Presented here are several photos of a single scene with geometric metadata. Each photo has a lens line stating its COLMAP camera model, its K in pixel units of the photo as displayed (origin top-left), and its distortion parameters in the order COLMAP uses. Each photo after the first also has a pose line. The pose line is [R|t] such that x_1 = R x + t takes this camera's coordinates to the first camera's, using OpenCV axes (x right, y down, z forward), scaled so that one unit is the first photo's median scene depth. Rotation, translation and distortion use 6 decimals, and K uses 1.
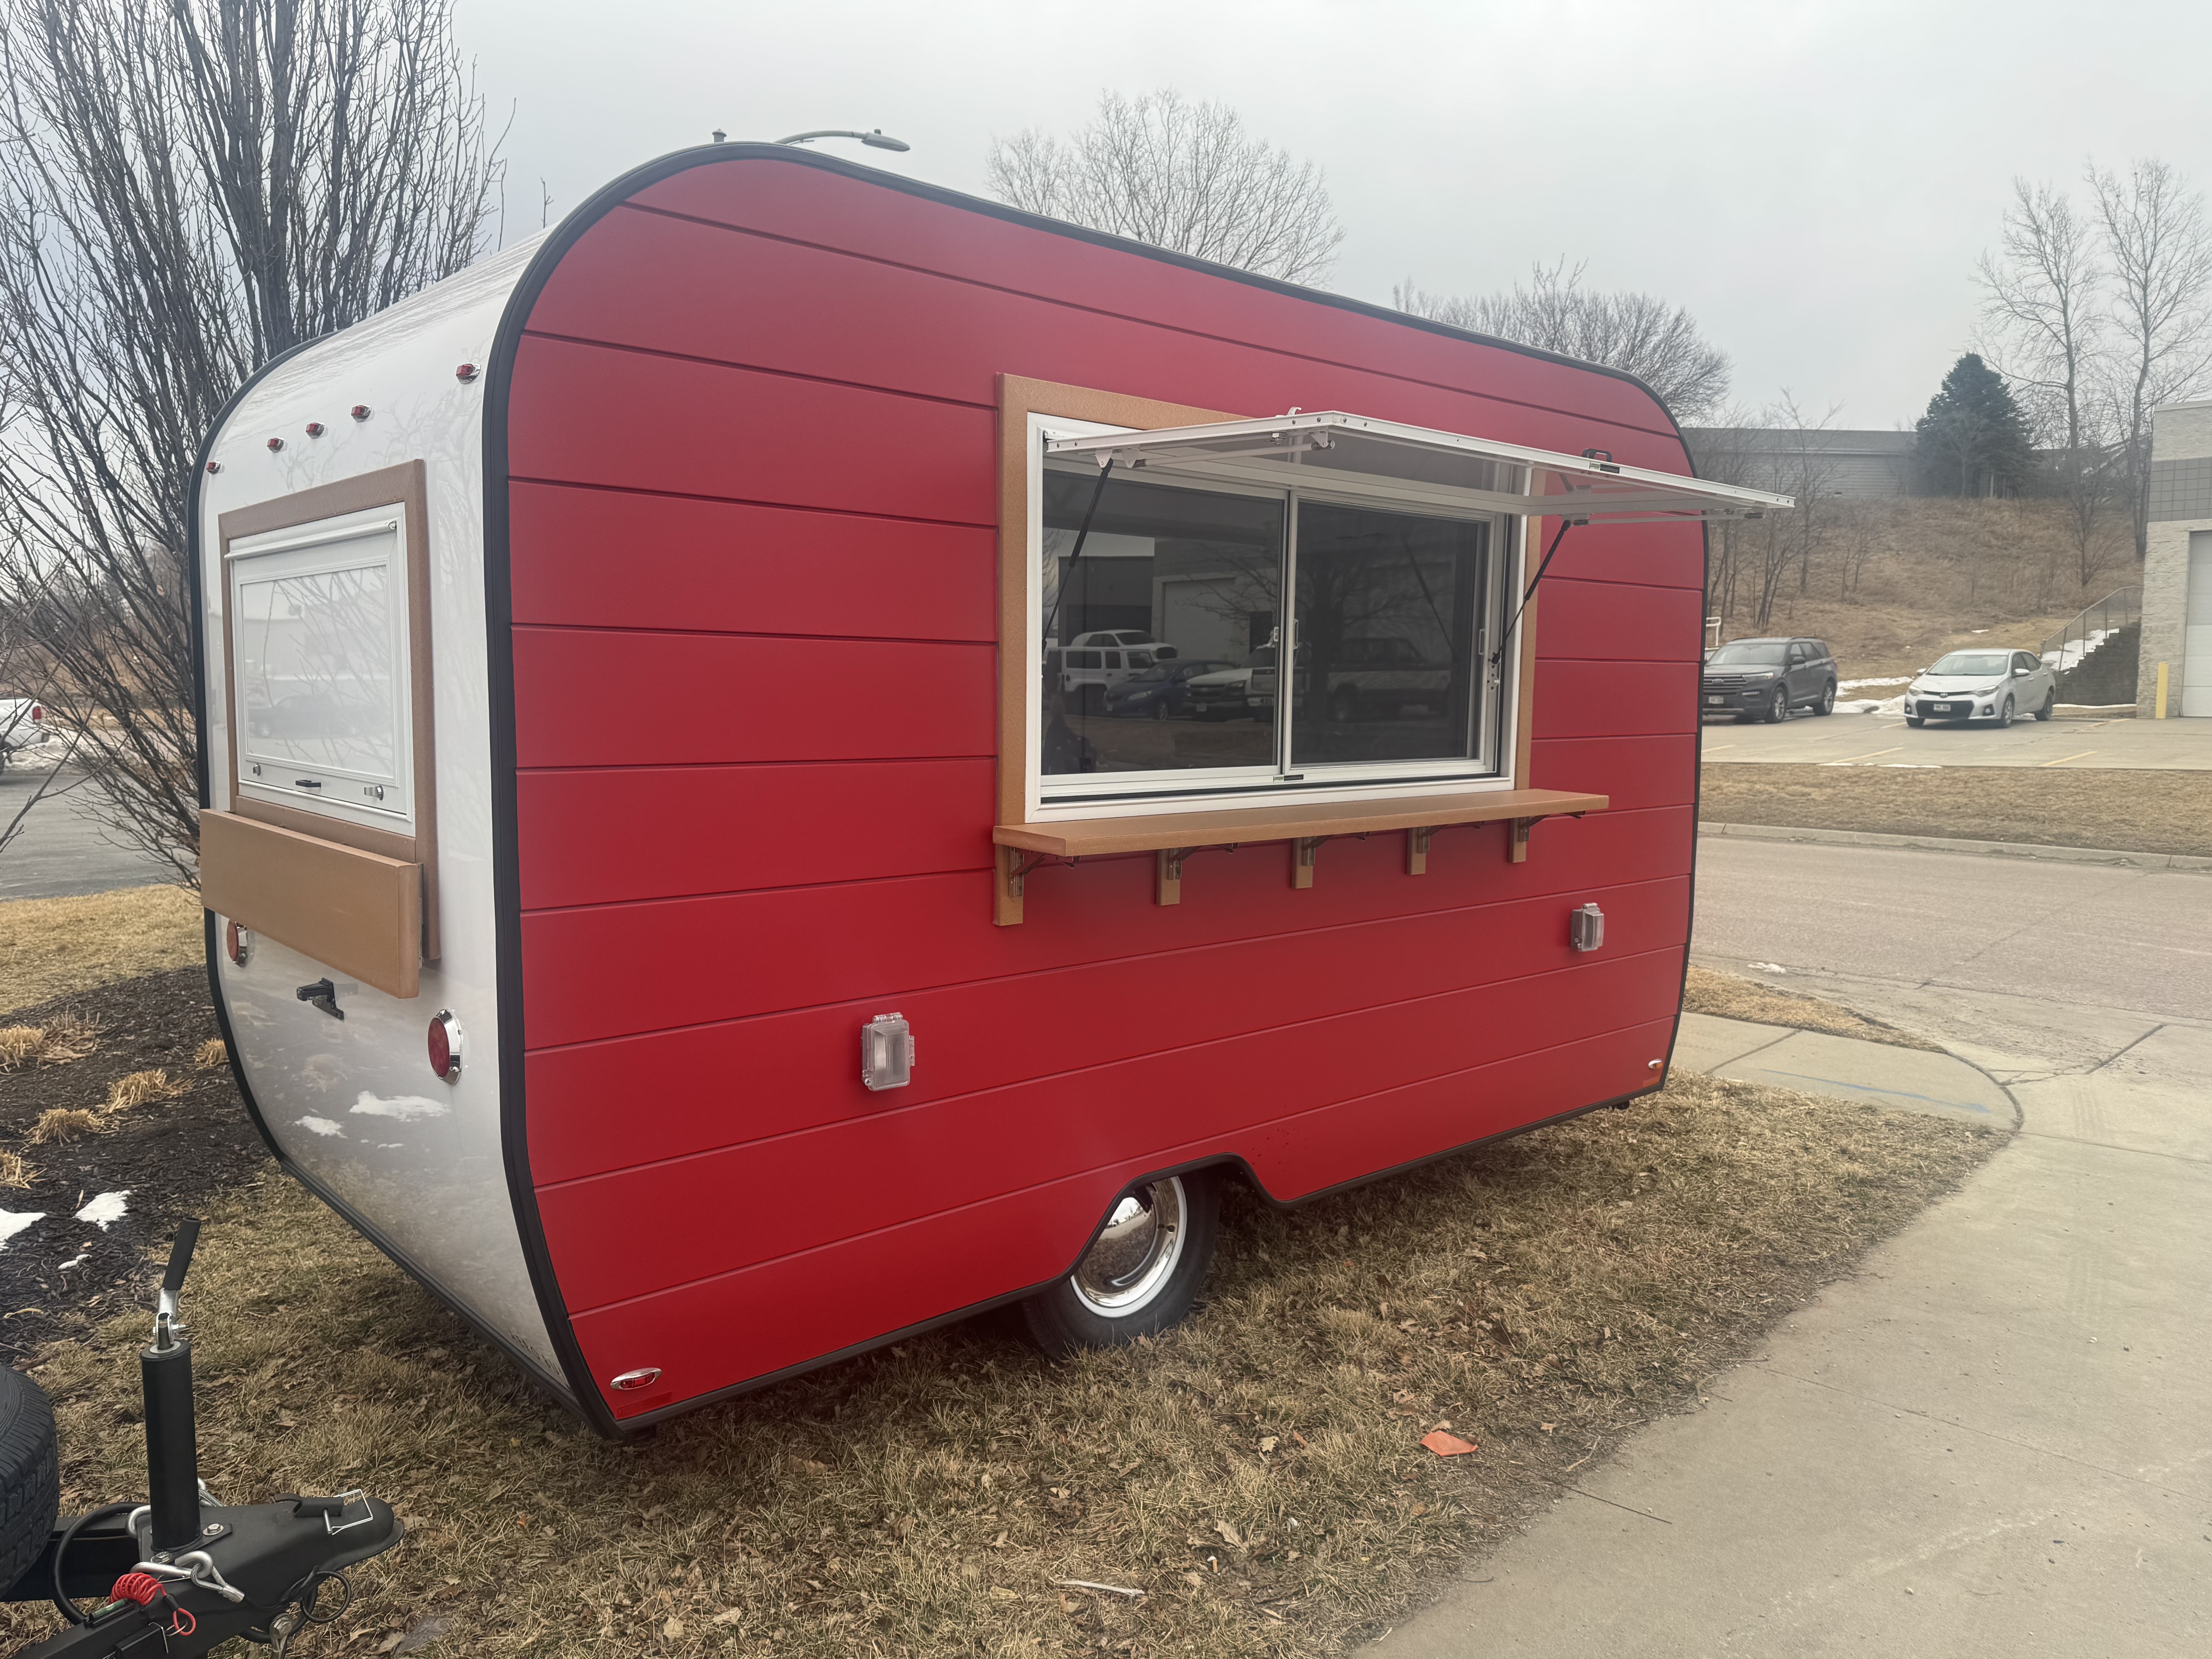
lens RADIAL K [[1556.1, 0, 1112.0], [0, 1556.1, 840.5], [0, 0, 1]] dist [0.004782, -0.003057]
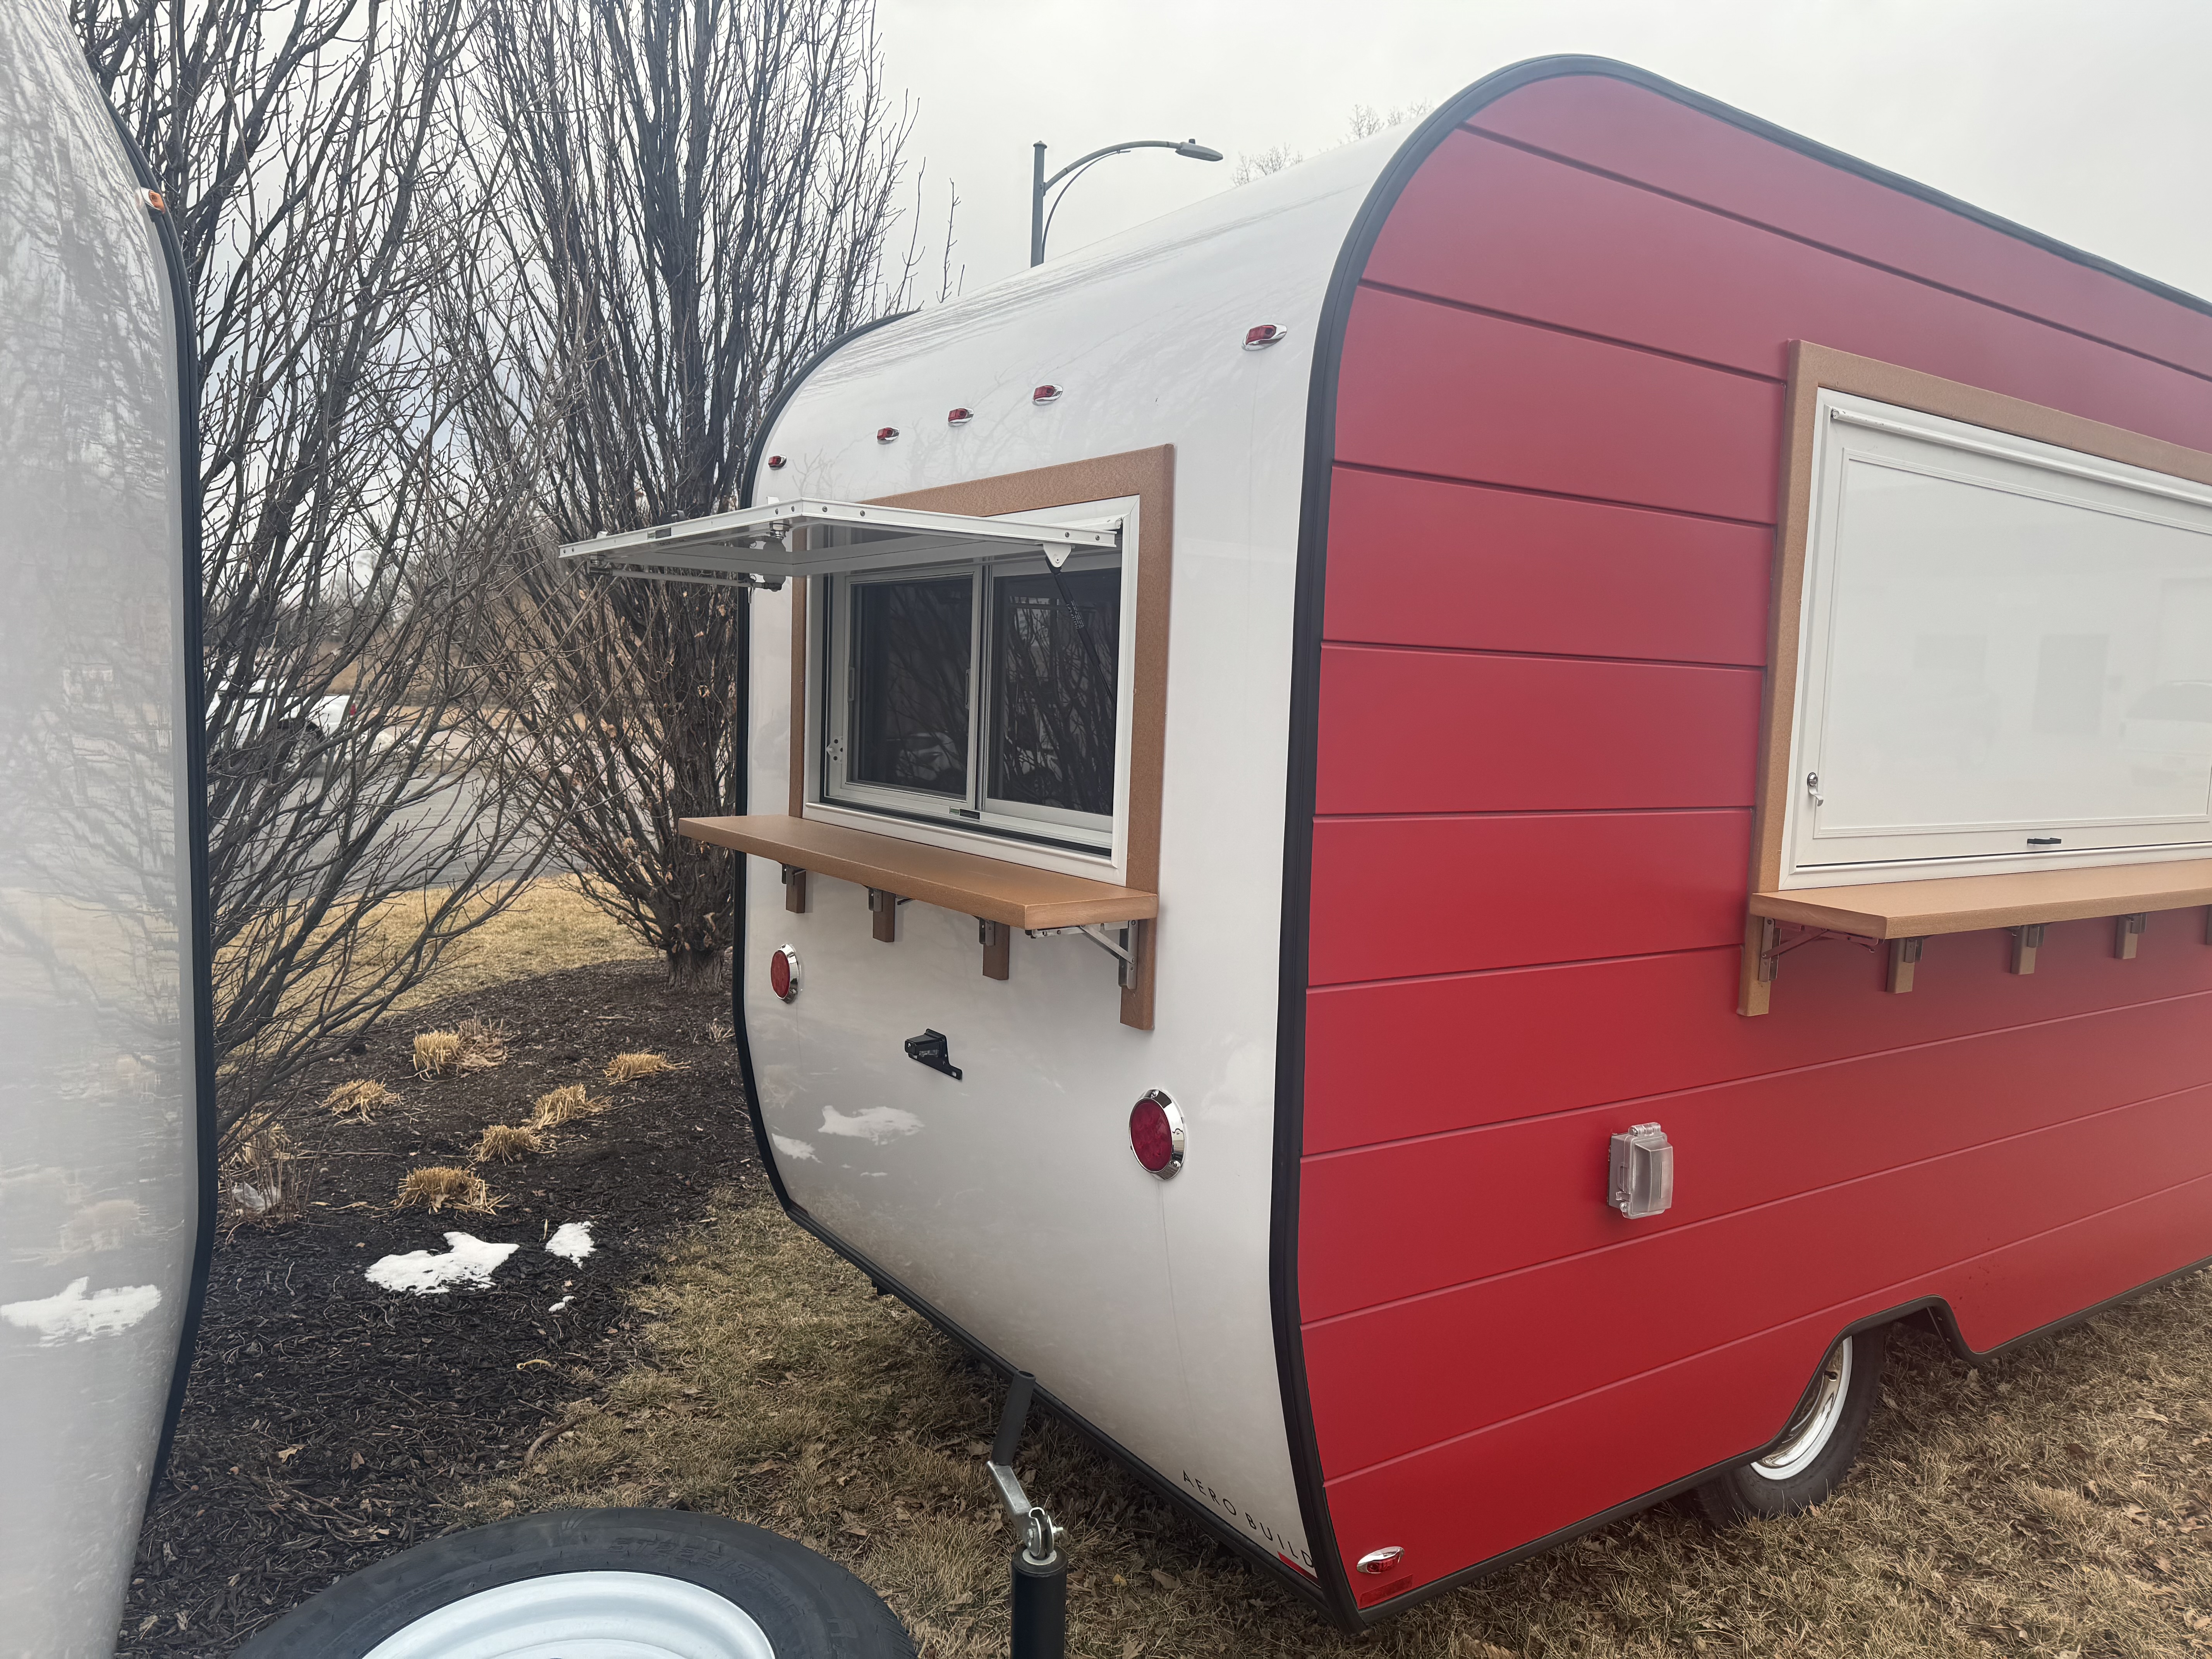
lens RADIAL K [[1535.1, 0, 1106.0], [0, 1535.1, 829.5], [0, 0, 1]] dist [0.085518, -0.105801]
pose [[0.991469, 0.035346, -0.125460, -0.162539], [-0.037663, 0.999160, -0.016141, -0.008813], [0.124784, 0.020729, 0.991967, 0.072984]]
